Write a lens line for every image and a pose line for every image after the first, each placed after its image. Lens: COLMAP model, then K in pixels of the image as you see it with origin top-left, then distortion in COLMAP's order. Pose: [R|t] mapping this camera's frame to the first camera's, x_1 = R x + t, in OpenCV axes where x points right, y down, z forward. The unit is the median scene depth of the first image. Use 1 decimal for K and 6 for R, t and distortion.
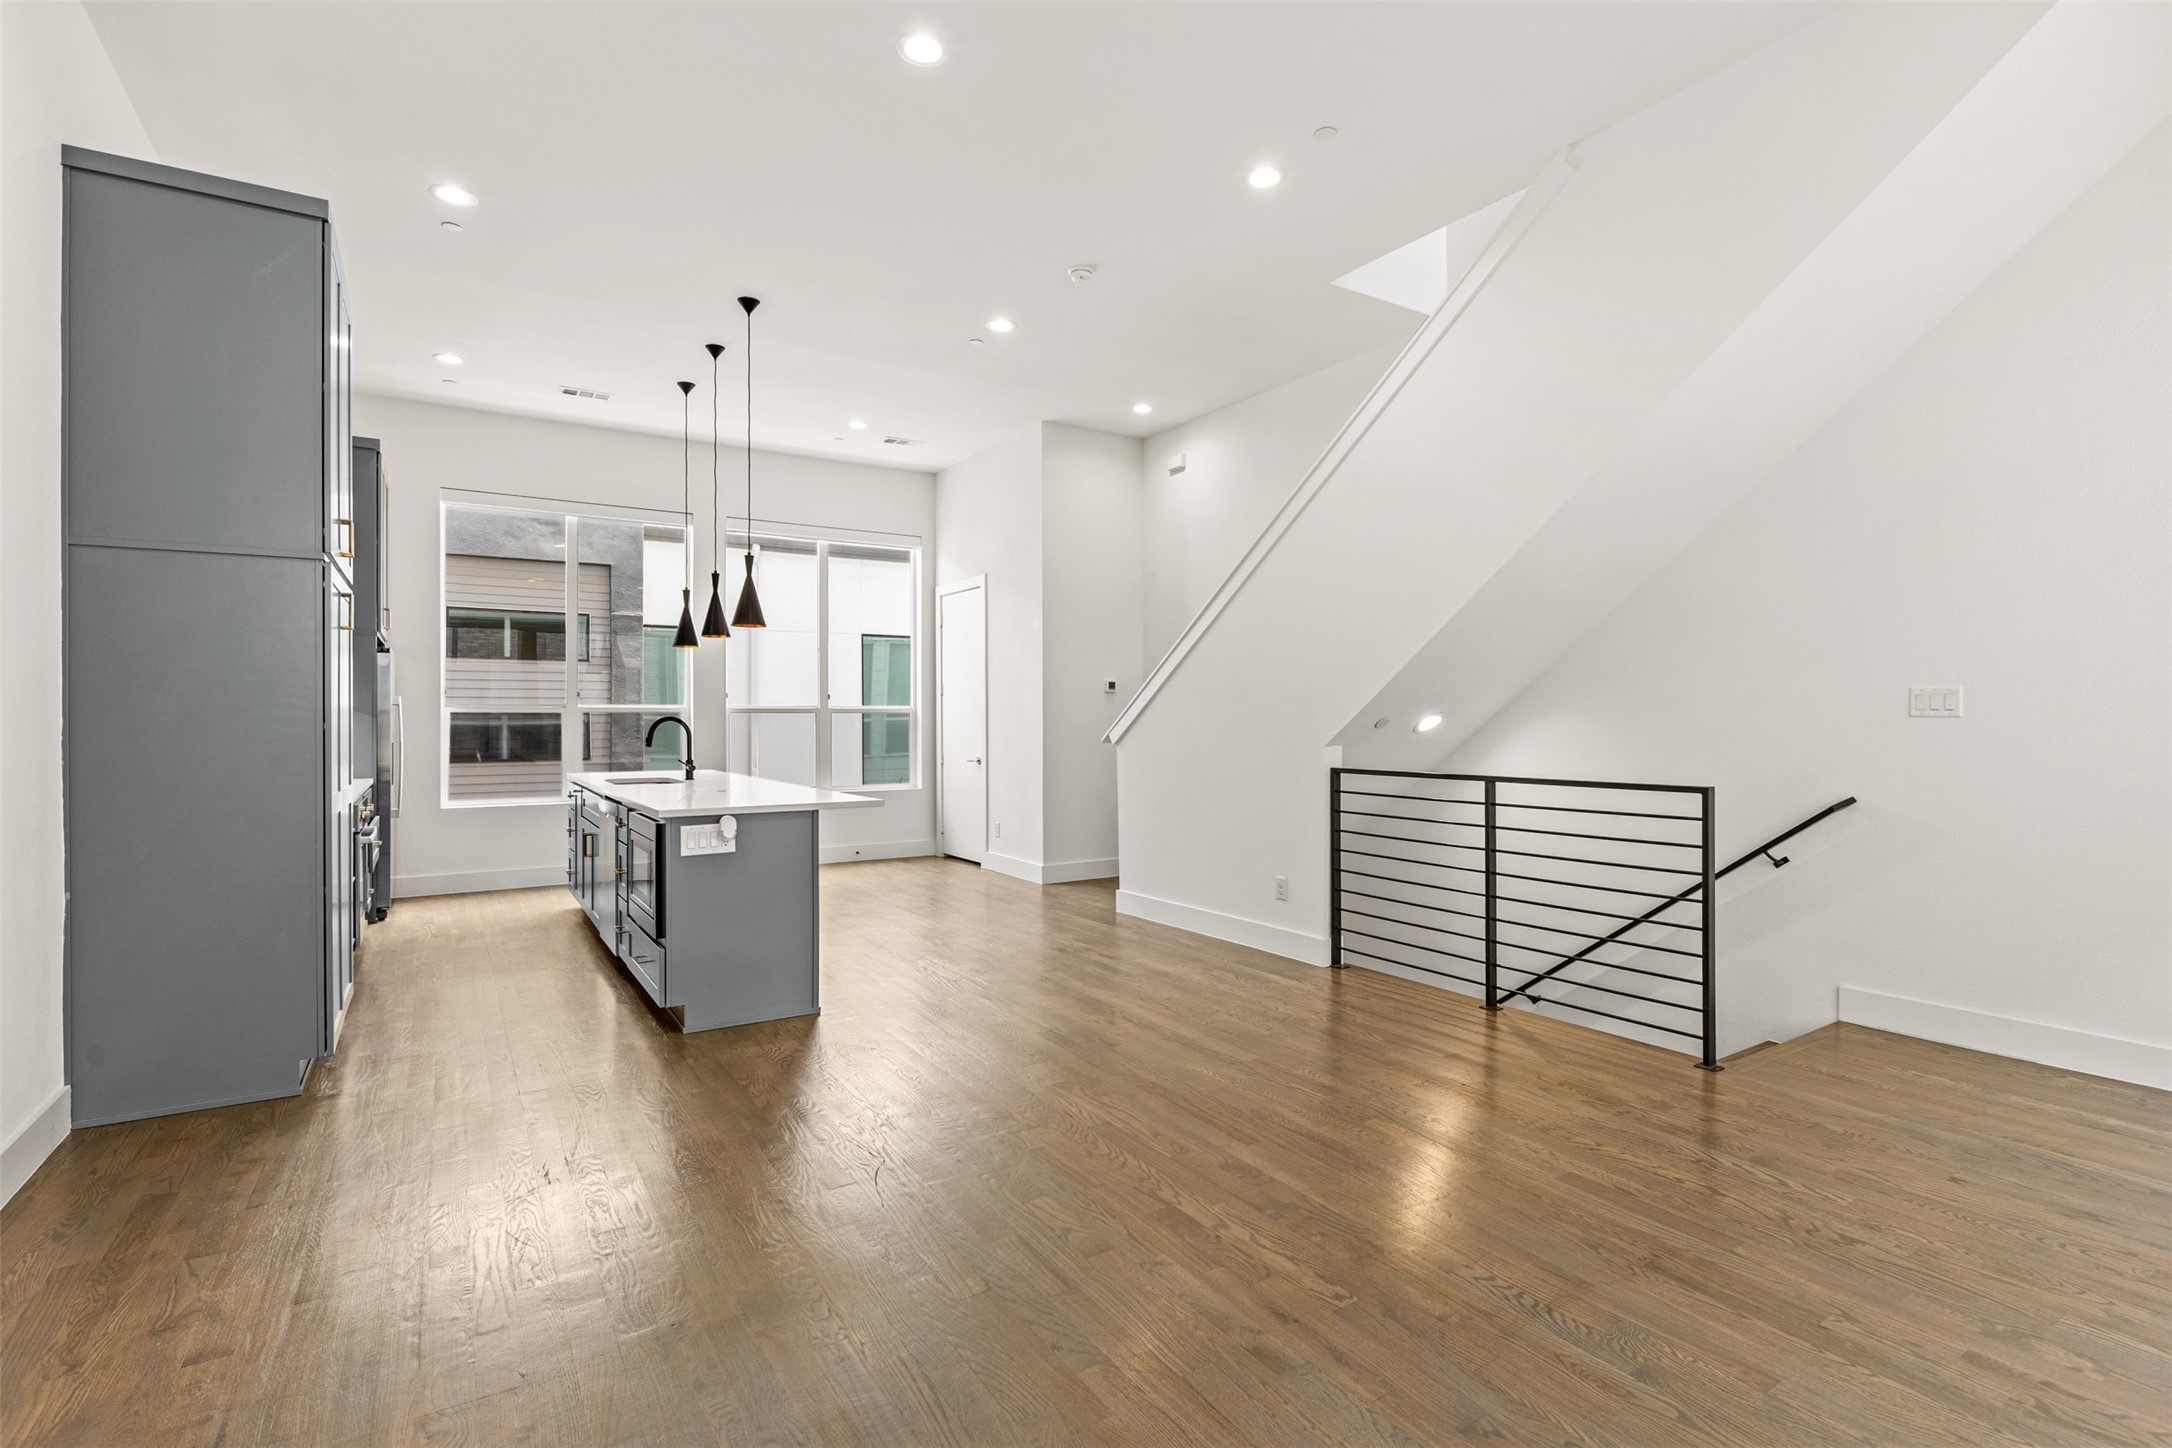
lens RADIAL K [[1021.3, 0, 1095.5], [0, 1021.3, 717.9], [0, 0, 1]] dist [-0.003835, -0.000880]
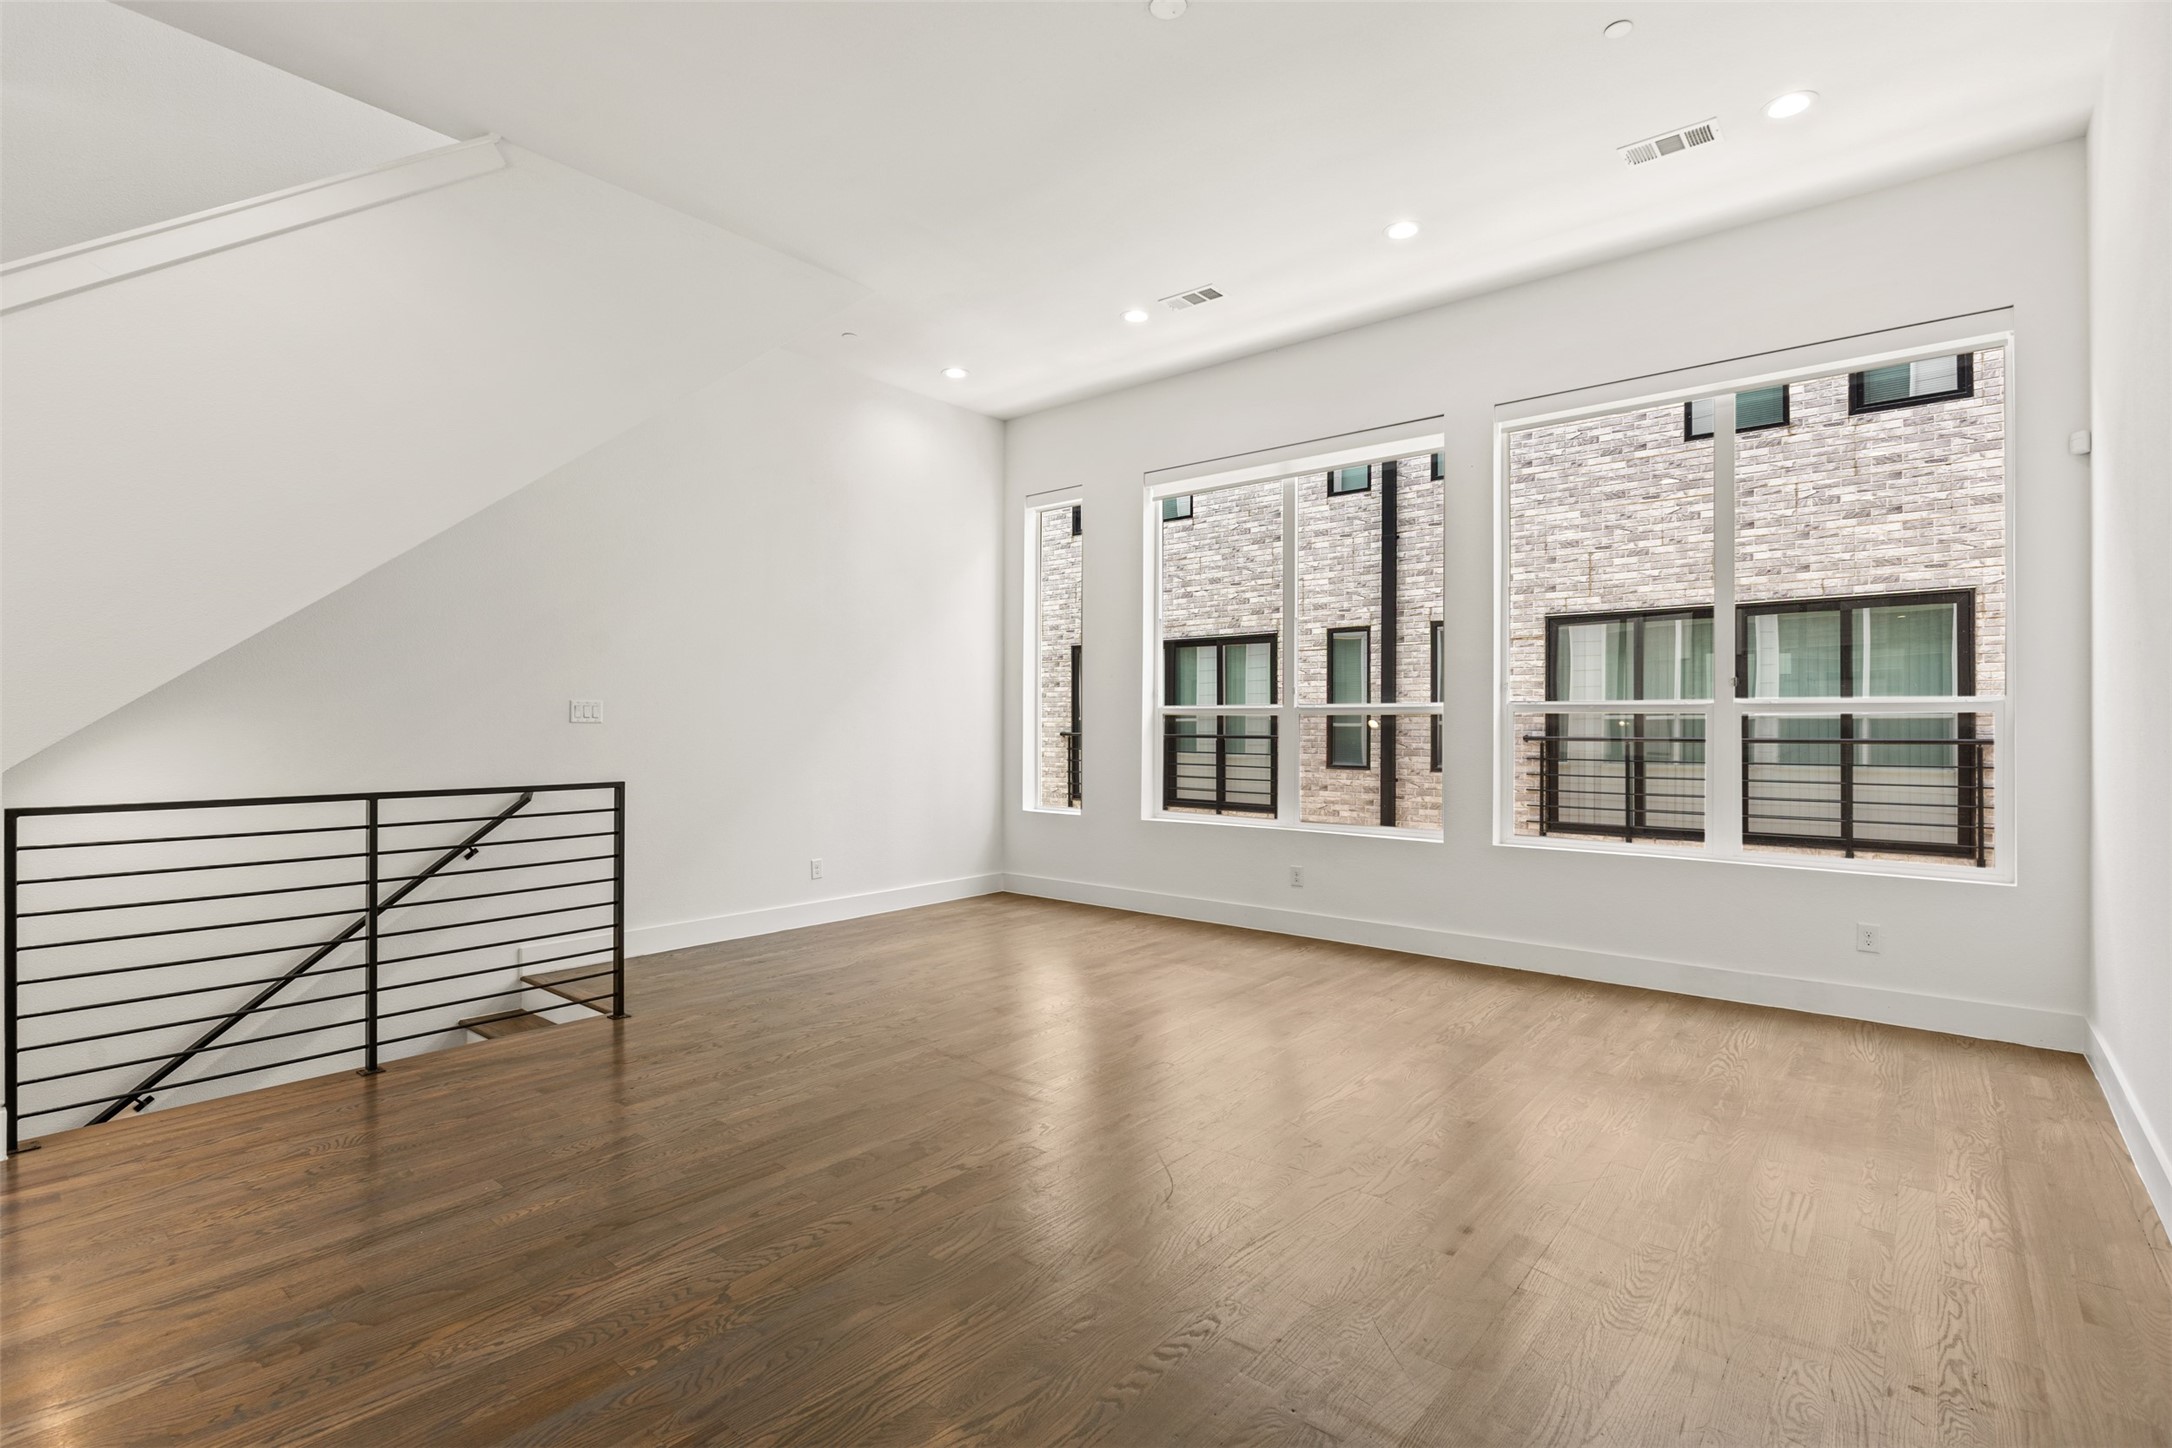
lens RADIAL K [[1012.9, 0, 1092.0], [0, 1012.9, 719.1], [0, 0, 1]] dist [-0.003914, 0.000351]
pose [[-0.301869, 0.005556, 0.953333, -0.398845], [-0.003014, 0.999972, -0.006782, 0.000403], [-0.953345, -0.004920, -0.301844, 0.476006]]
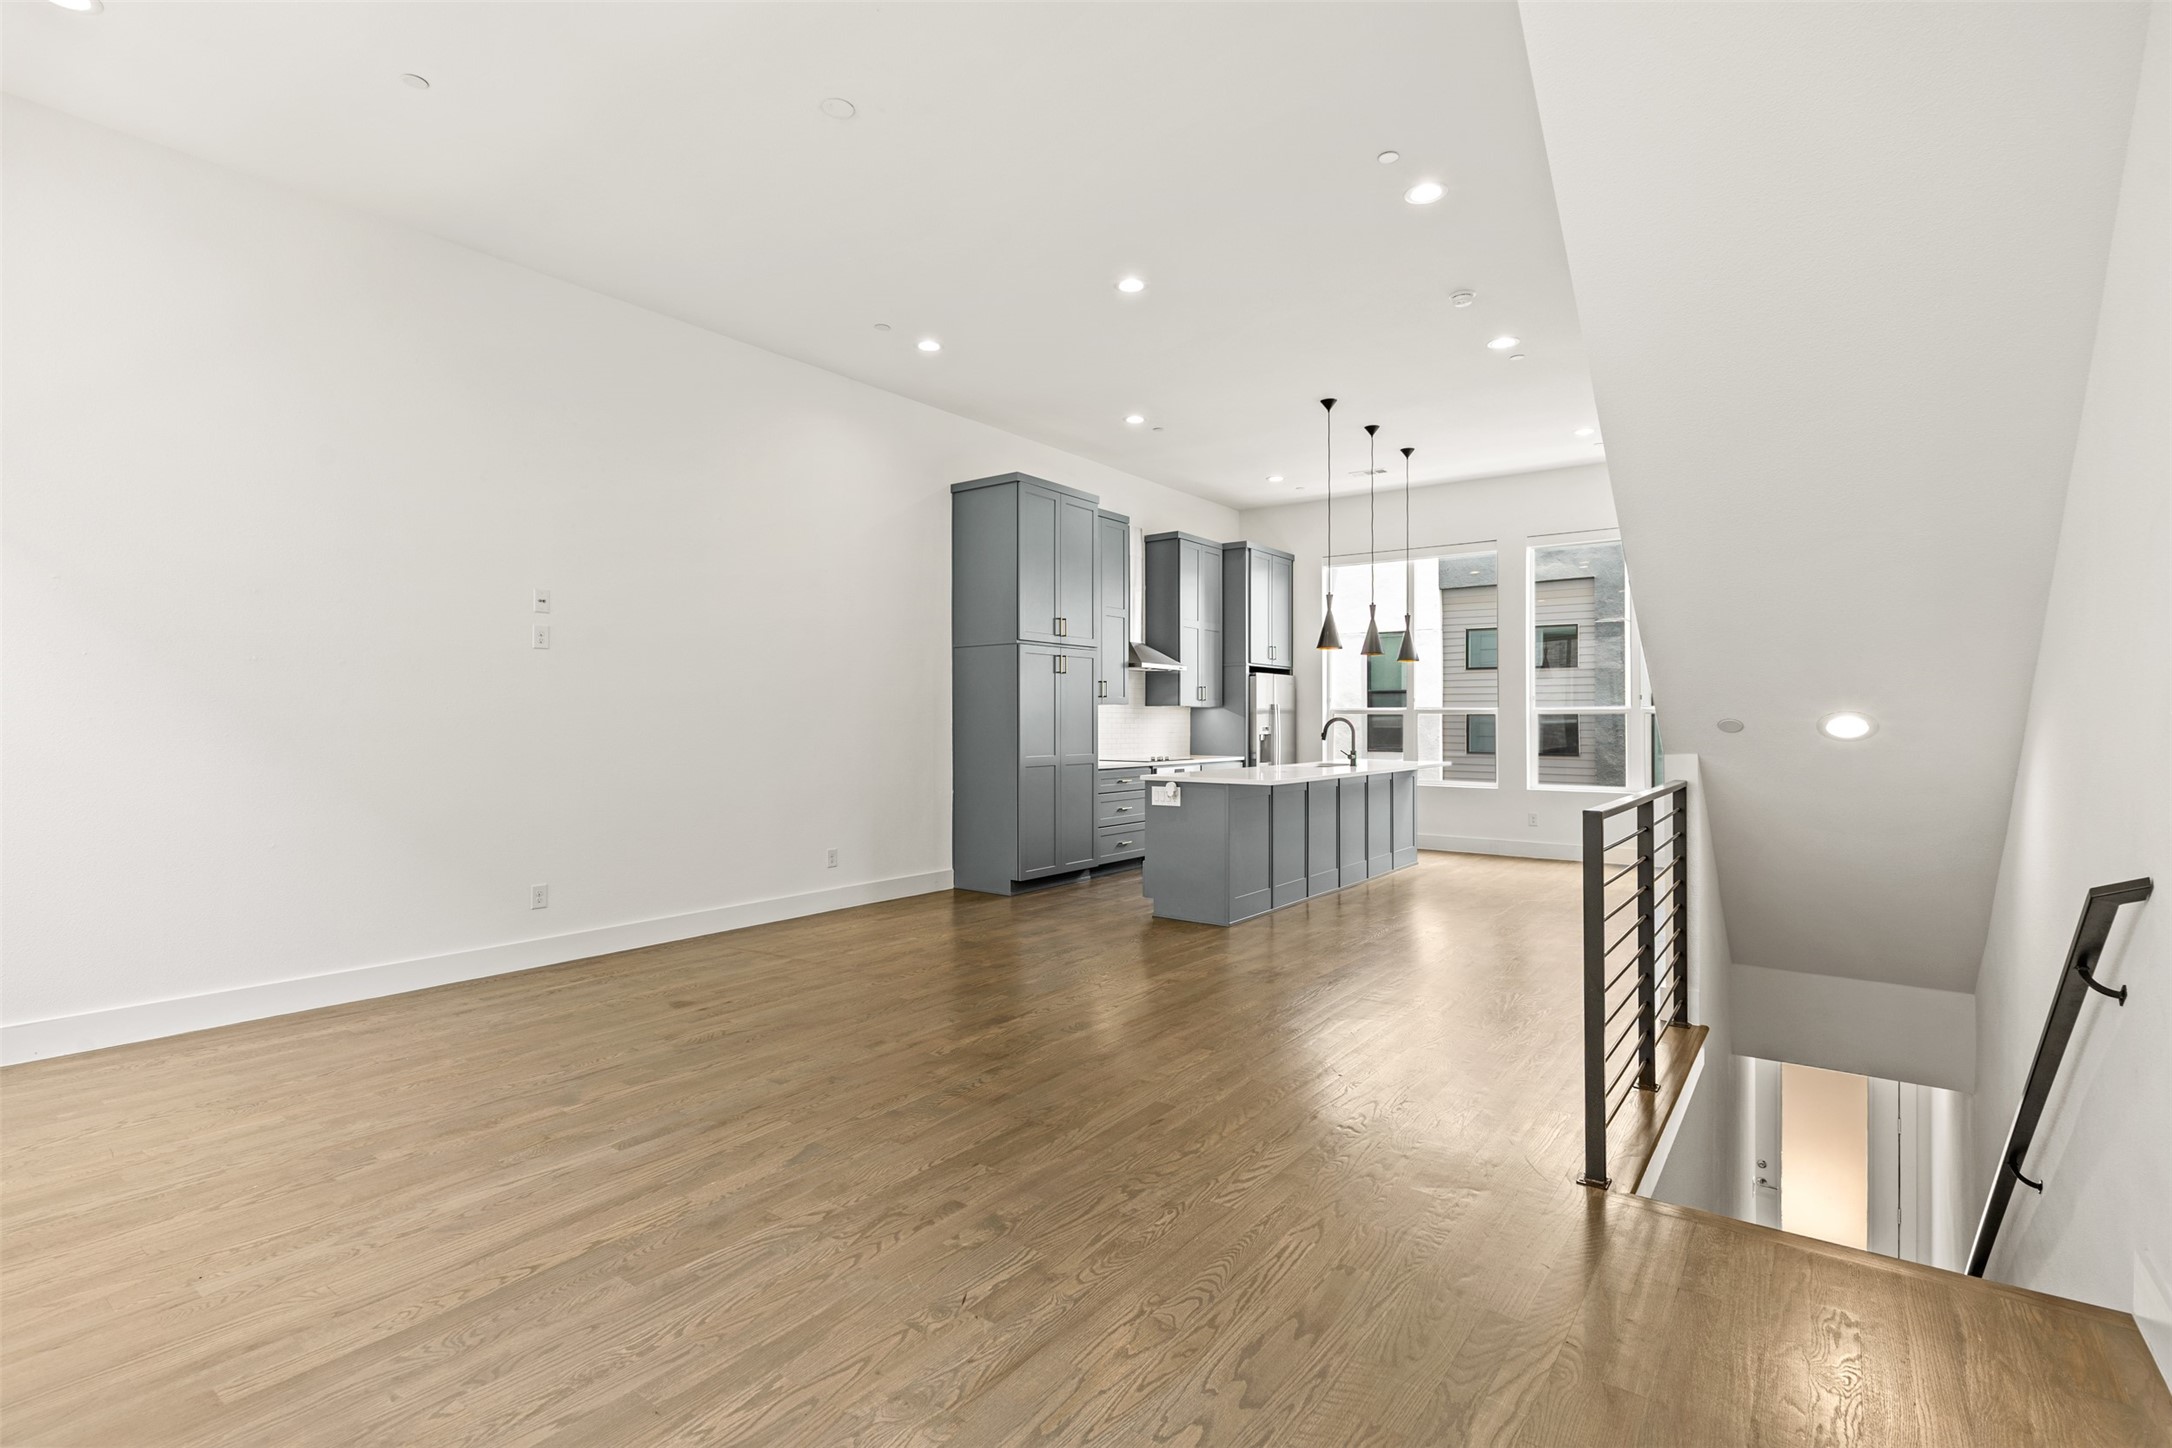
lens RADIAL K [[1021.3, 0, 1080.2], [0, 1021.3, 710.6], [0, 0, 1]] dist [-0.004119, -0.000528]
pose [[0.342058, -0.005852, -0.939661, 0.681441], [-0.000085, 0.999980, -0.006259, -0.001874], [0.939679, 0.002221, 0.342051, 0.217951]]
